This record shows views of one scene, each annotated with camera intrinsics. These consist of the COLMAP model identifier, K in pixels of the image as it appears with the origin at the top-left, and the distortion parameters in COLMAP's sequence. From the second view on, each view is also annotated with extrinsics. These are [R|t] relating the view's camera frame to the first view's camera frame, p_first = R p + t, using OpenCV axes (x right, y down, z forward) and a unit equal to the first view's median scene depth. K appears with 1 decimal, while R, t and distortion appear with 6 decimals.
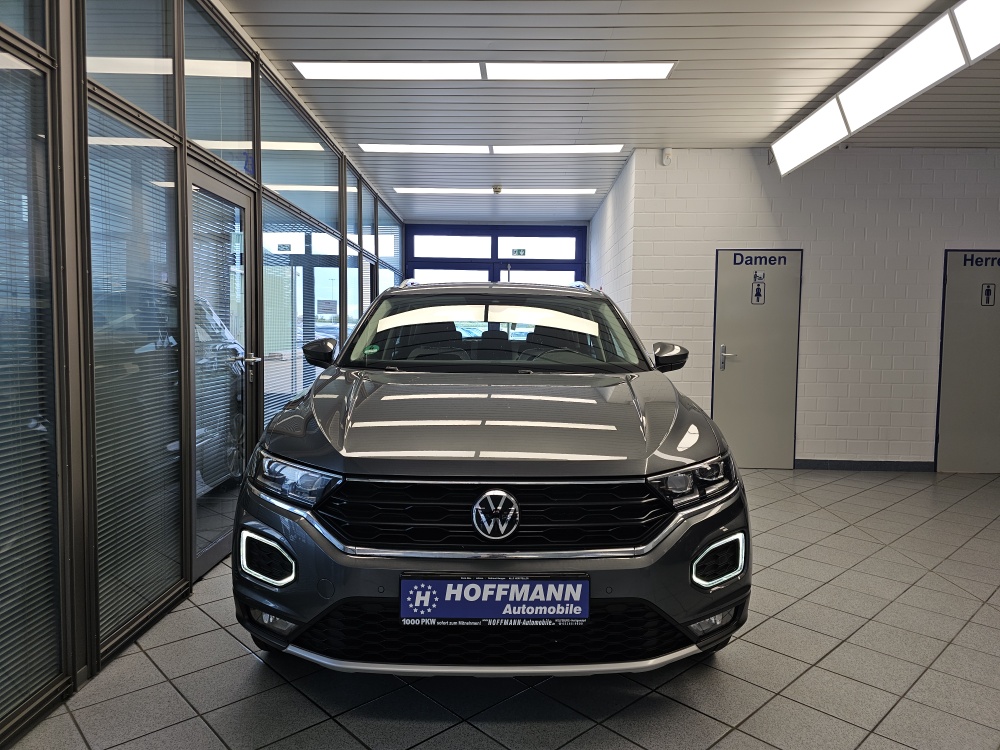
lens RADIAL K [[667.2, 0, 495.2], [0, 667.2, 371.5], [0, 0, 1]] dist [0.052928, -0.063763]
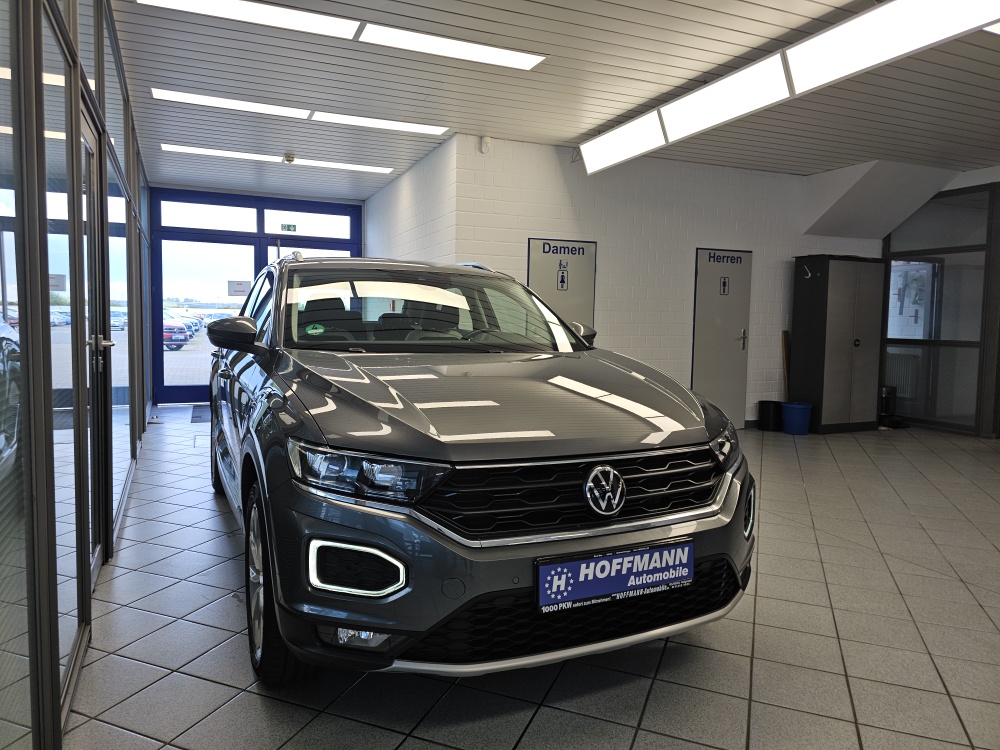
lens RADIAL K [[669.9, 0, 499.5], [0, 669.9, 365.2], [0, 0, 1]] dist [0.059398, -0.067727]
pose [[0.913186, -0.023127, 0.406886, -0.557466], [0.017327, 0.999689, 0.017933, 0.005064], [-0.407174, -0.009326, 0.913303, 0.144776]]
